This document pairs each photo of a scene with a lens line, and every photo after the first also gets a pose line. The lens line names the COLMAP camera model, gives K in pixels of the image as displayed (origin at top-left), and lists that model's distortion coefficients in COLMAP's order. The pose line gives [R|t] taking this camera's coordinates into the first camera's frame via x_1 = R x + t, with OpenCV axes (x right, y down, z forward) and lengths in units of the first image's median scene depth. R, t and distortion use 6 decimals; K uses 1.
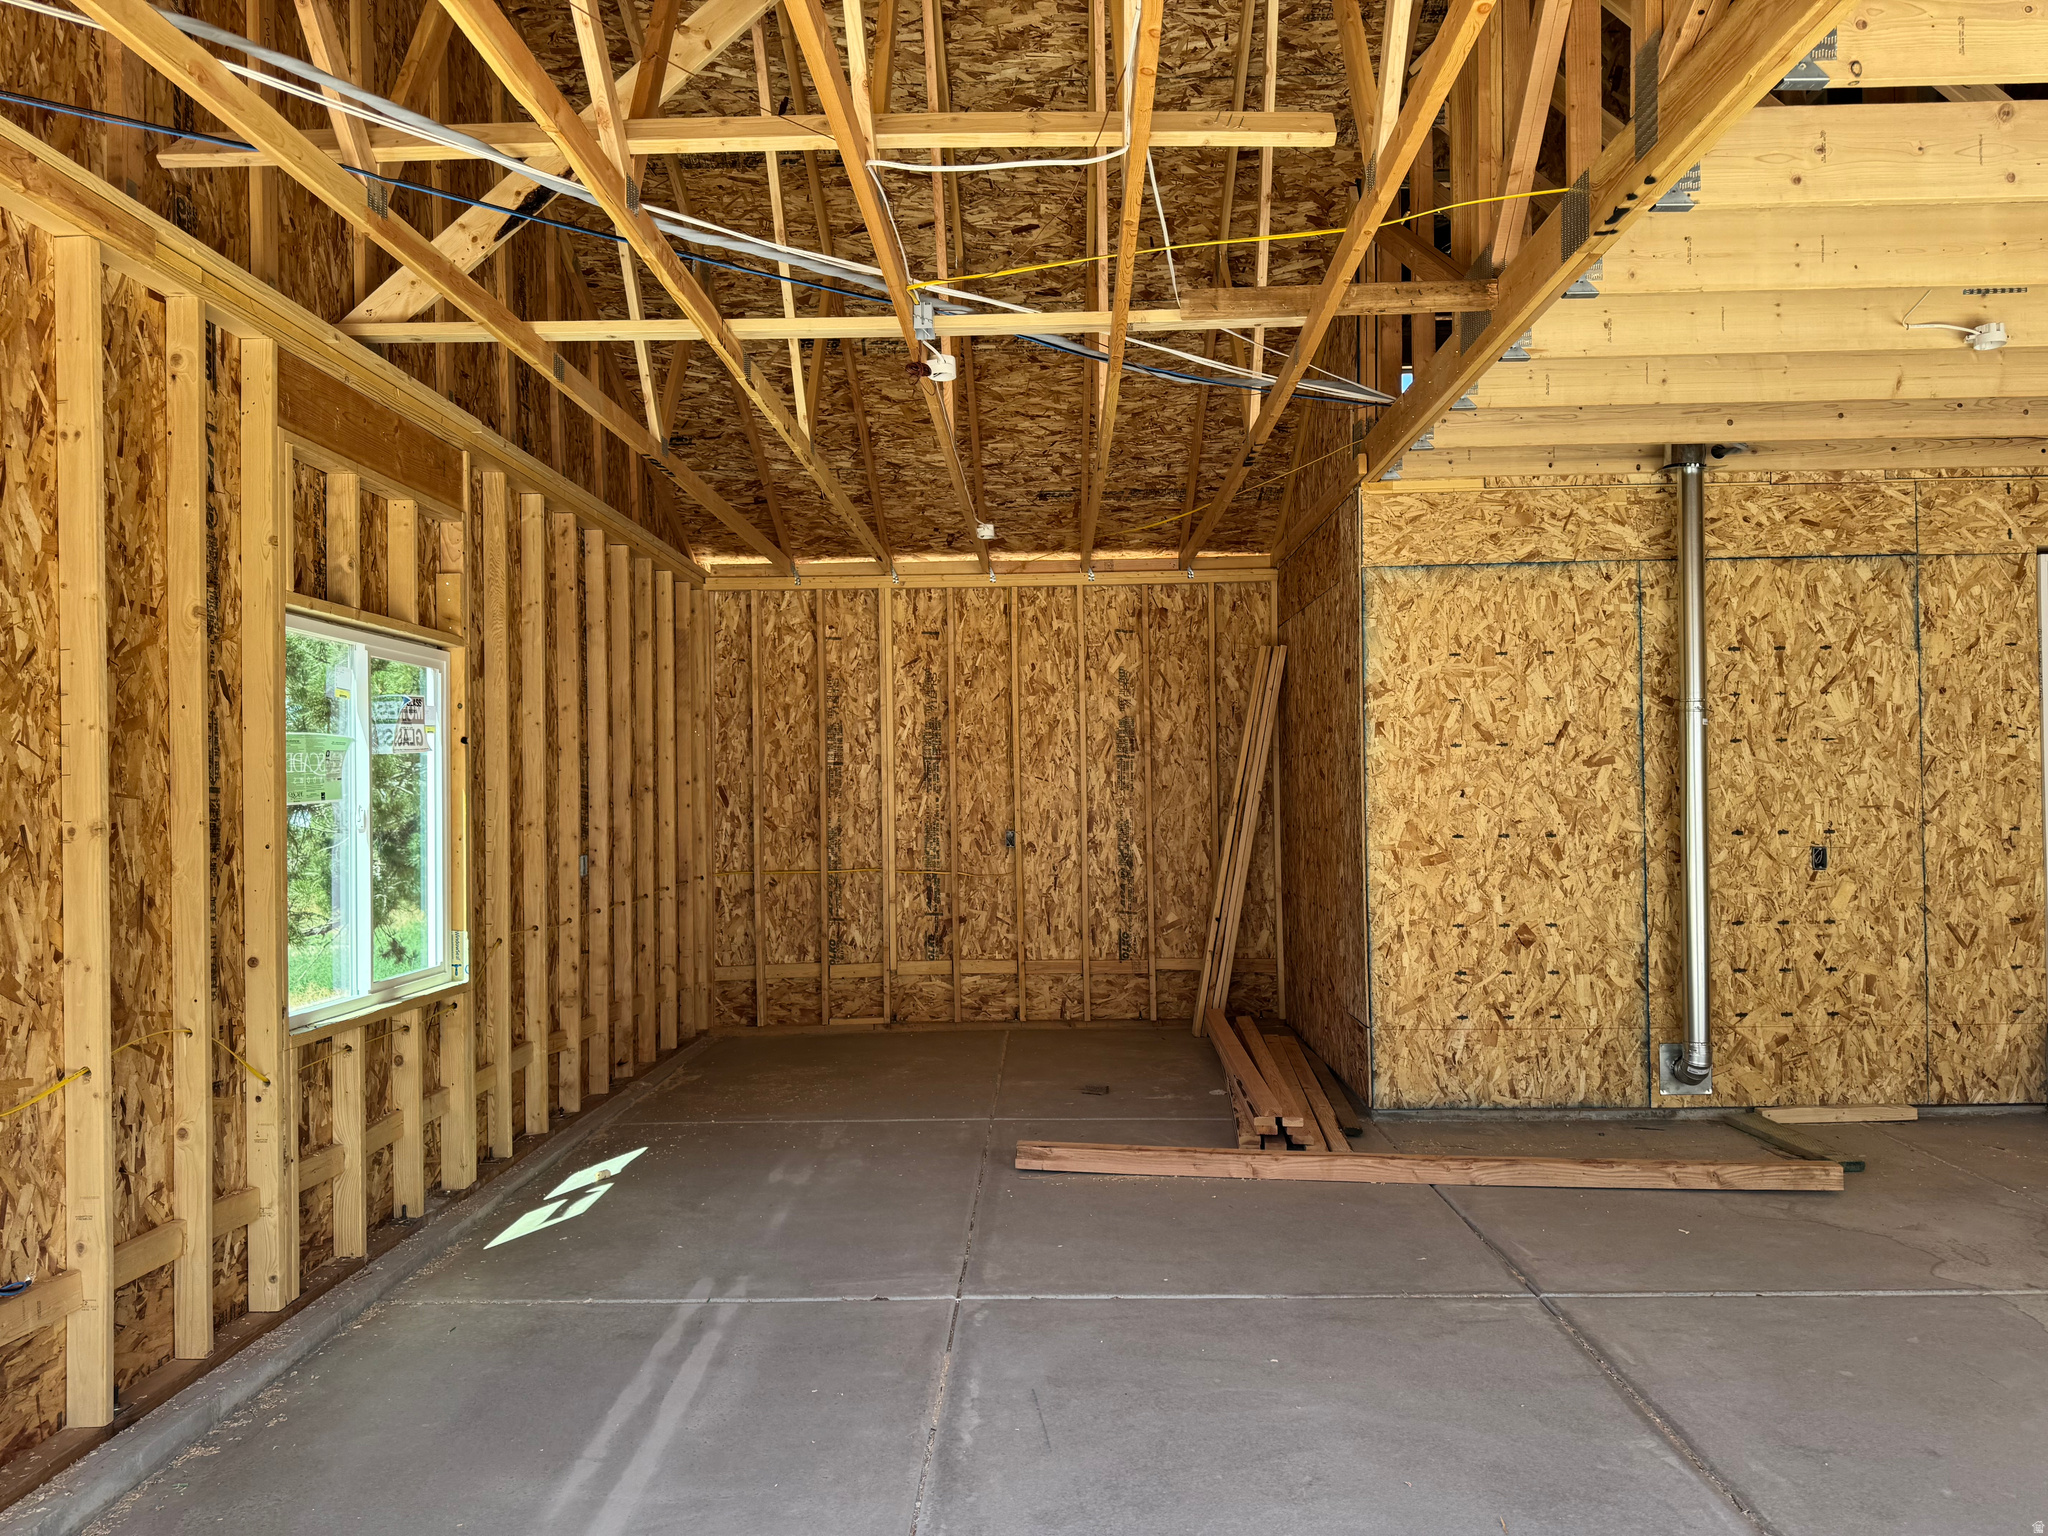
lens RADIAL K [[1469.4, 0, 1003.7], [0, 1469.4, 776.6], [0, 0, 1]] dist [0.087303, -0.122586]
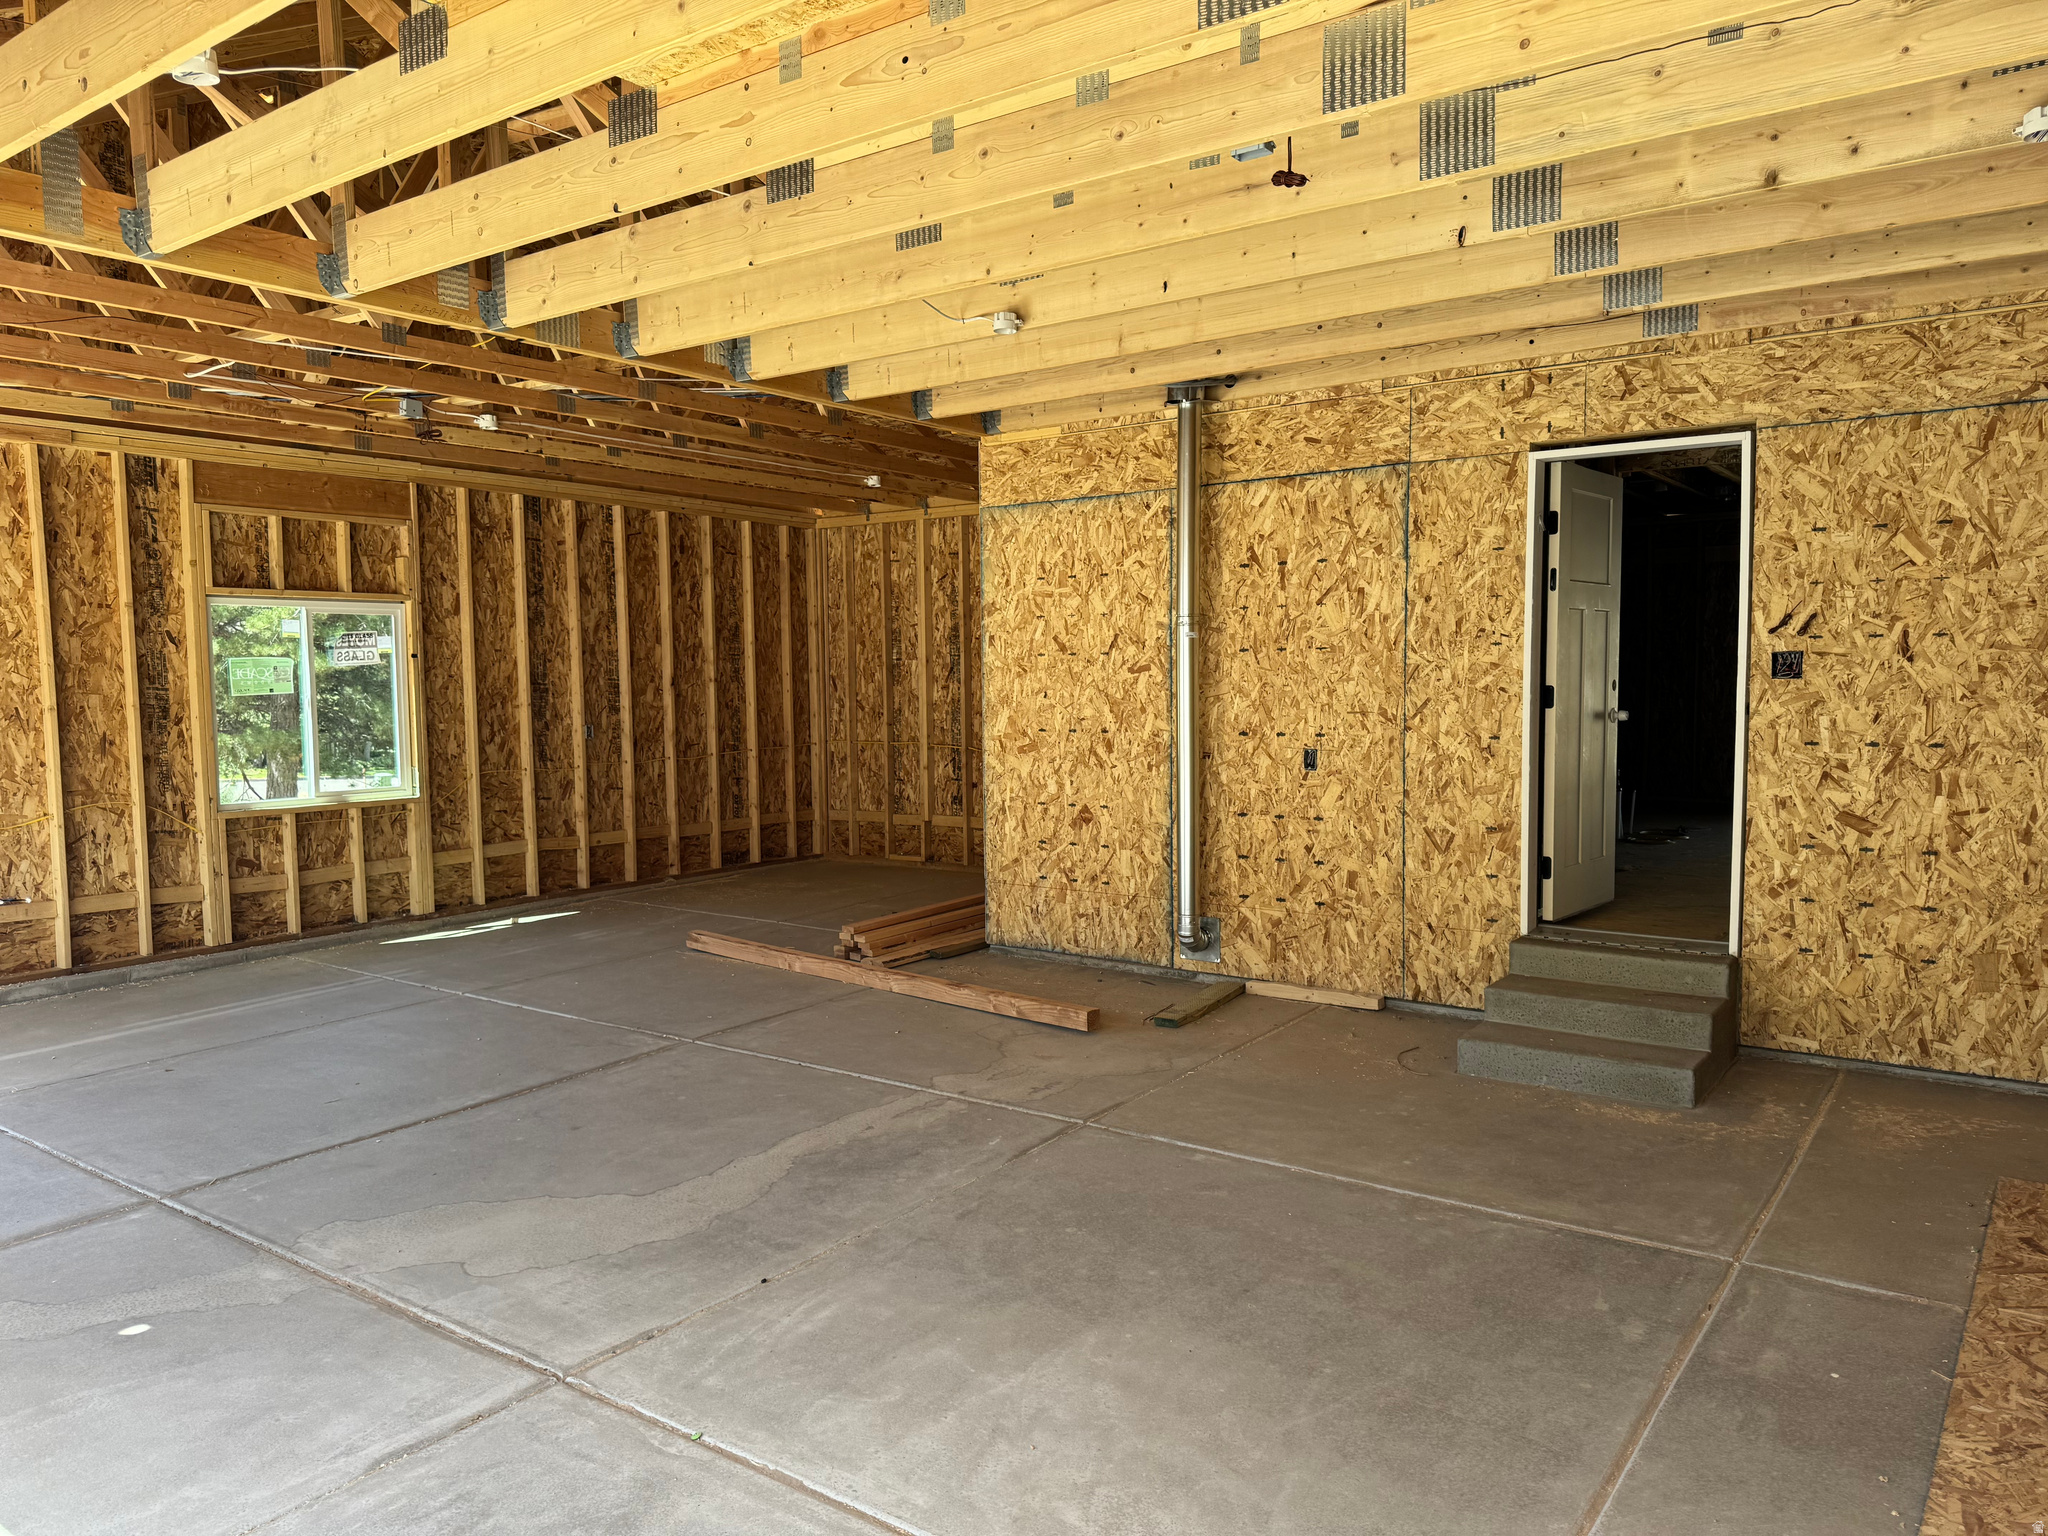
lens RADIAL K [[1469.4, 0, 1023.1], [0, 1469.4, 789.1], [0, 0, 1]] dist [0.087303, -0.122586]
pose [[0.808285, 0.052548, -0.586442, 1.003562], [0.006330, 0.995176, 0.097896, -0.029349], [0.588758, -0.082840, 0.804053, 0.021495]]
